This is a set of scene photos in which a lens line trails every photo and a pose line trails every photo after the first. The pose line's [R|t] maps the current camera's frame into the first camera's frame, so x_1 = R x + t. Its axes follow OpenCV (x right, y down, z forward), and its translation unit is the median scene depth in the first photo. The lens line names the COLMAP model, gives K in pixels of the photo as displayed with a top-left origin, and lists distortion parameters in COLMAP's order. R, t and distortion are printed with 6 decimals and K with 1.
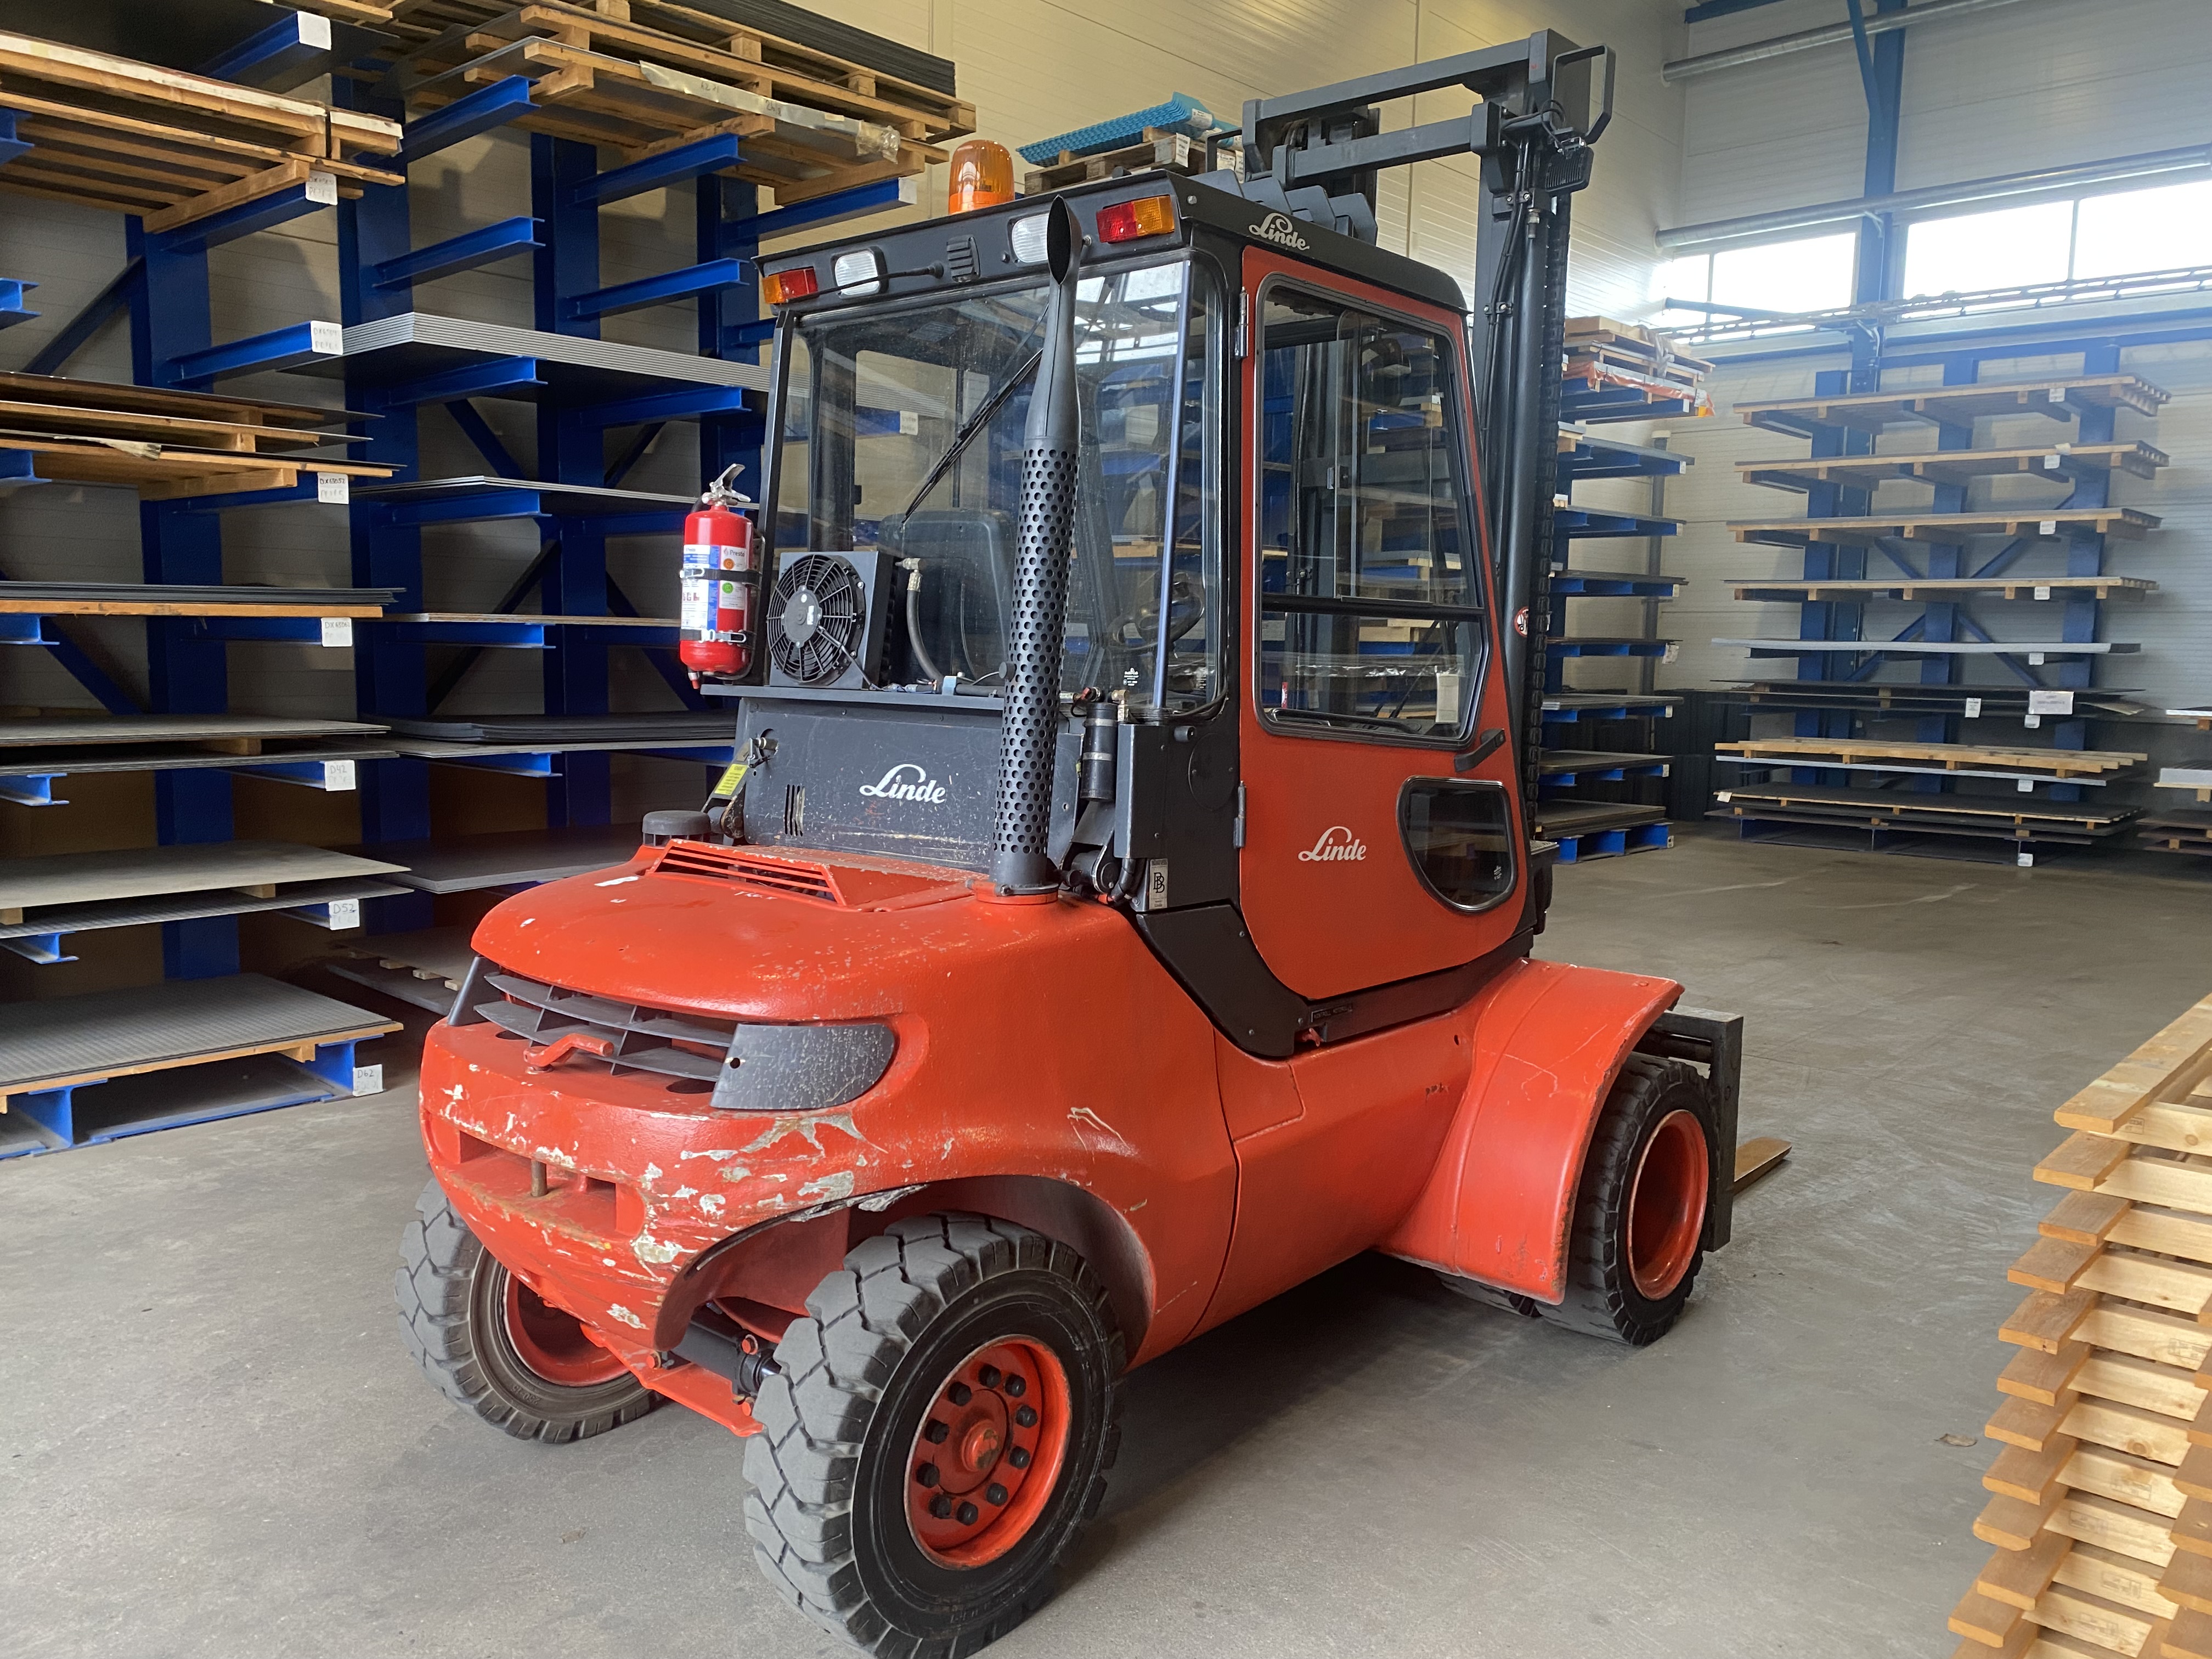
lens RADIAL K [[1674.3, 0, 1105.7], [0, 1674.3, 786.7], [0, 0, 1]] dist [0.138471, -0.314663]
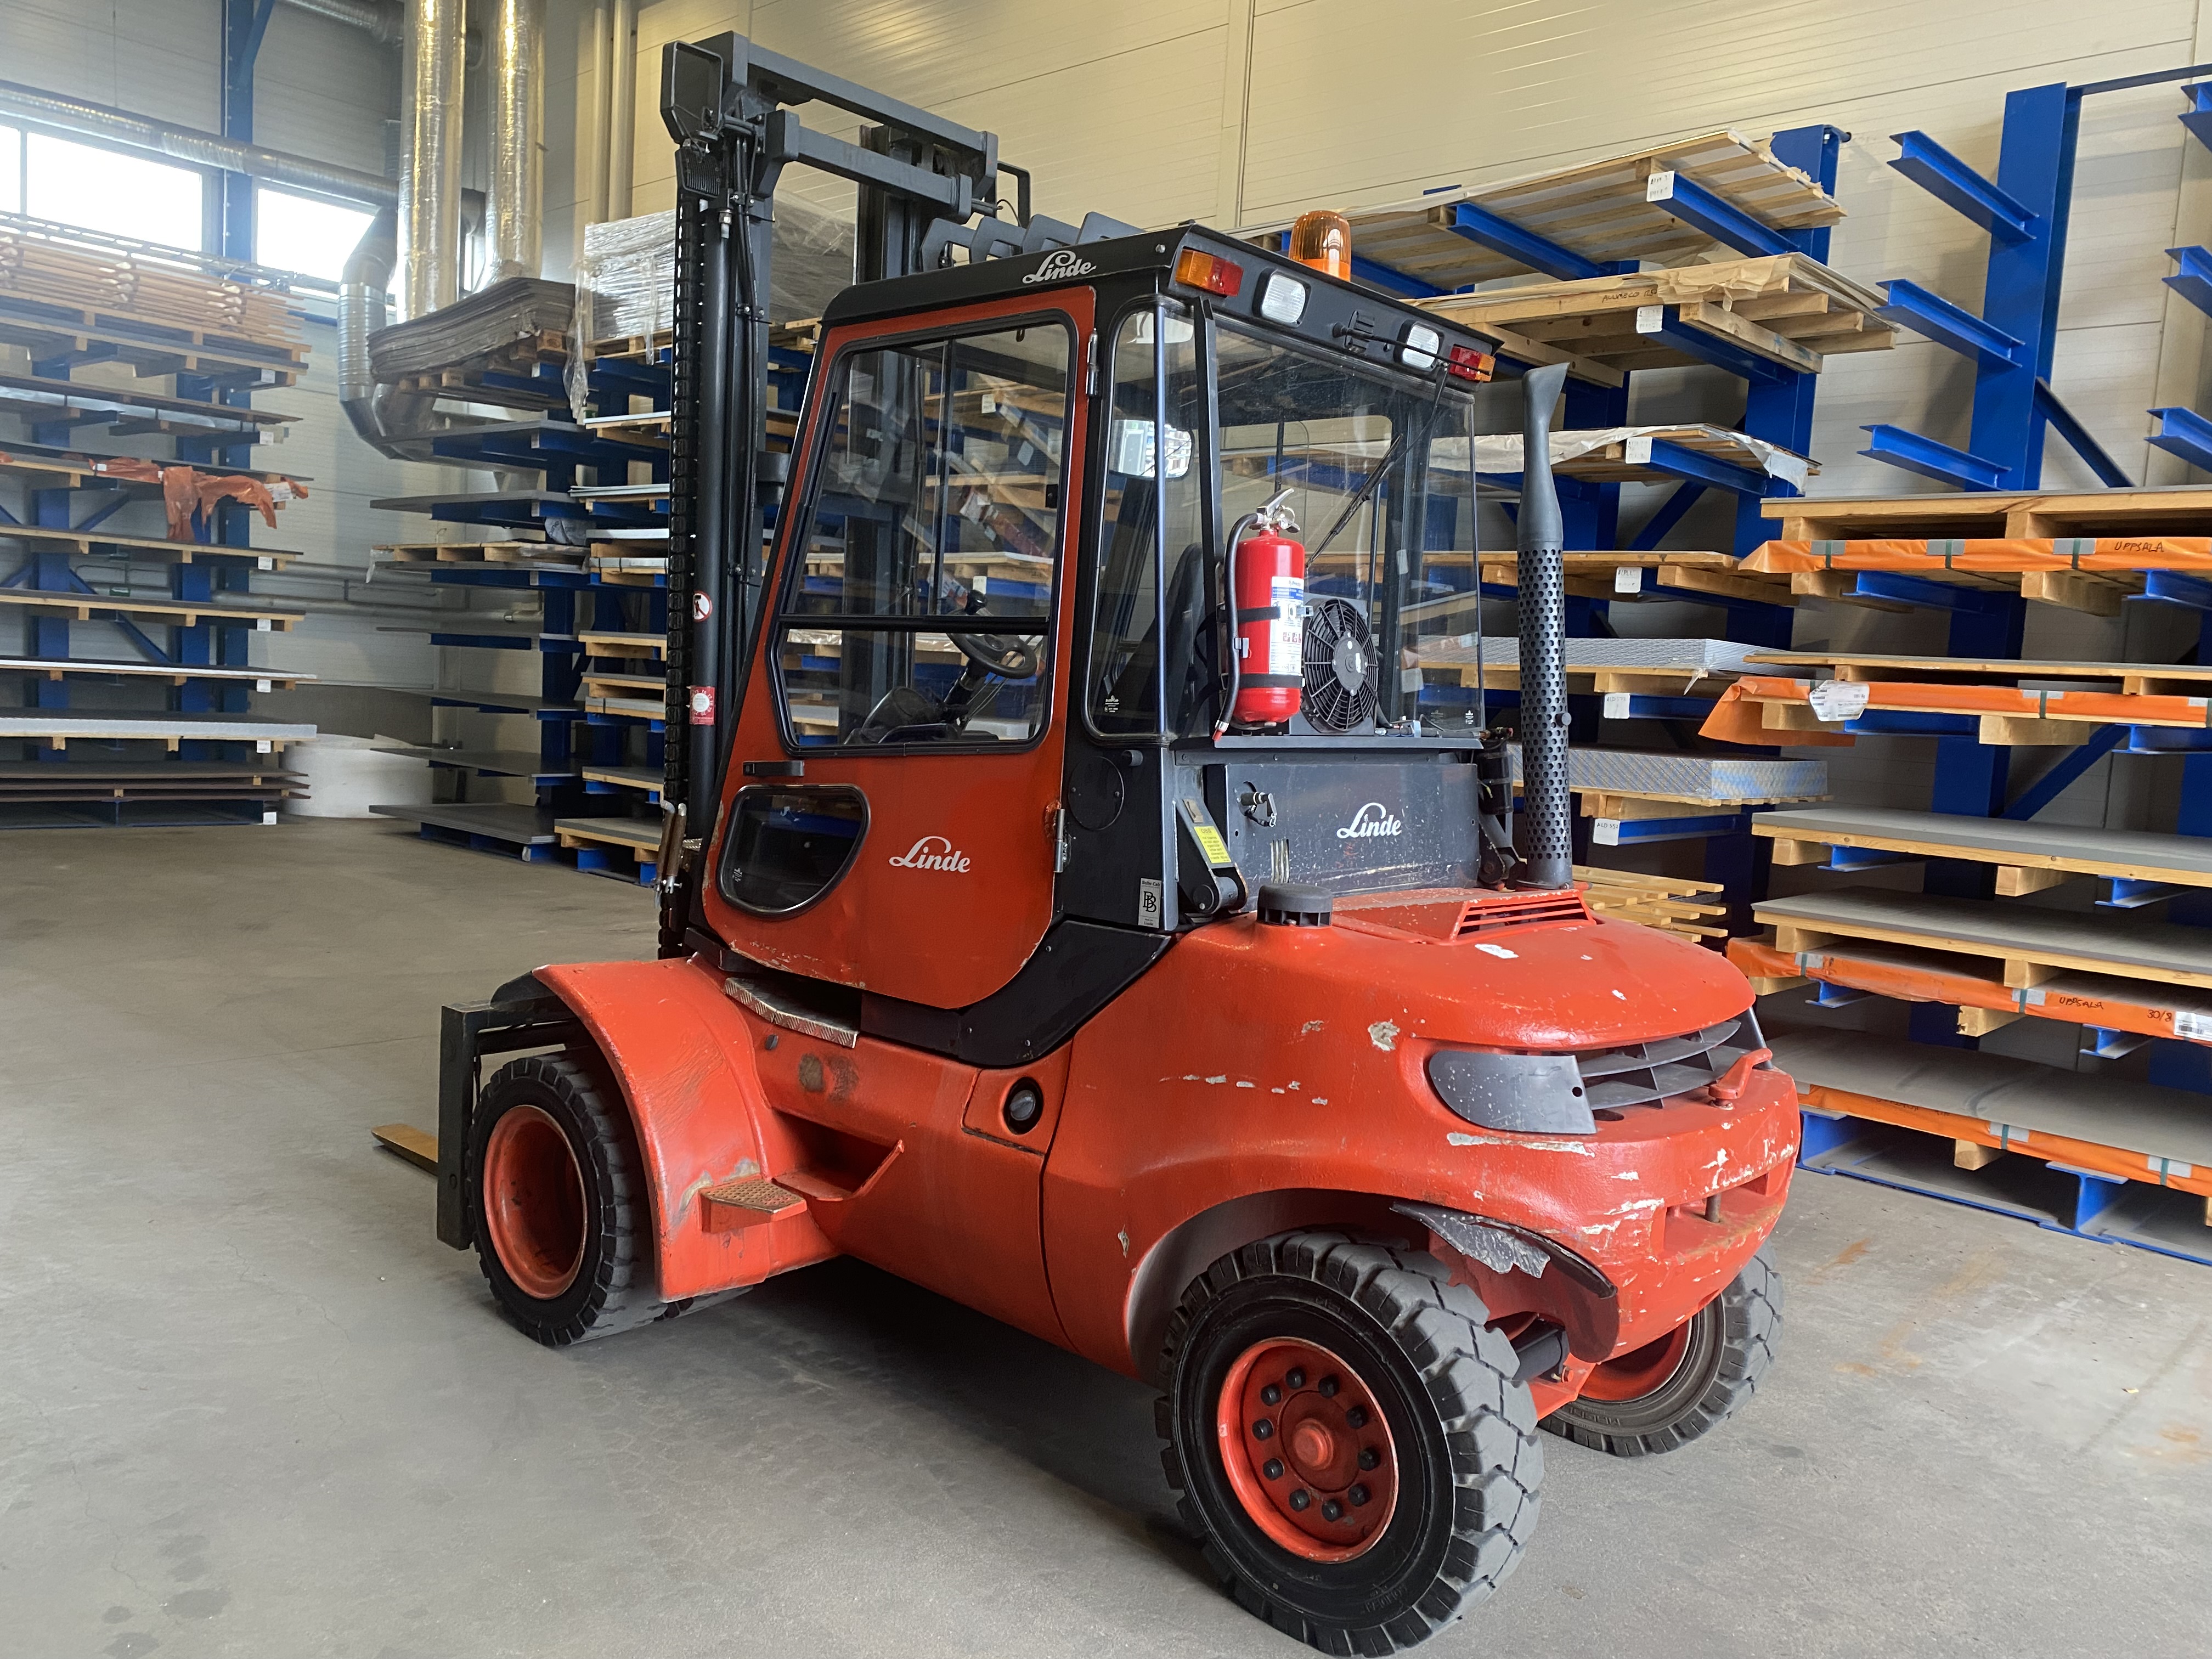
lens RADIAL K [[1674.3, 0, 1105.7], [0, 1674.3, 786.7], [0, 0, 1]] dist [0.138471, -0.314663]
pose [[0.020444, -0.082925, 0.996346, -1.144774], [0.031377, 0.996117, 0.082262, -0.113056], [-0.999299, 0.029580, 0.022967, 1.103914]]
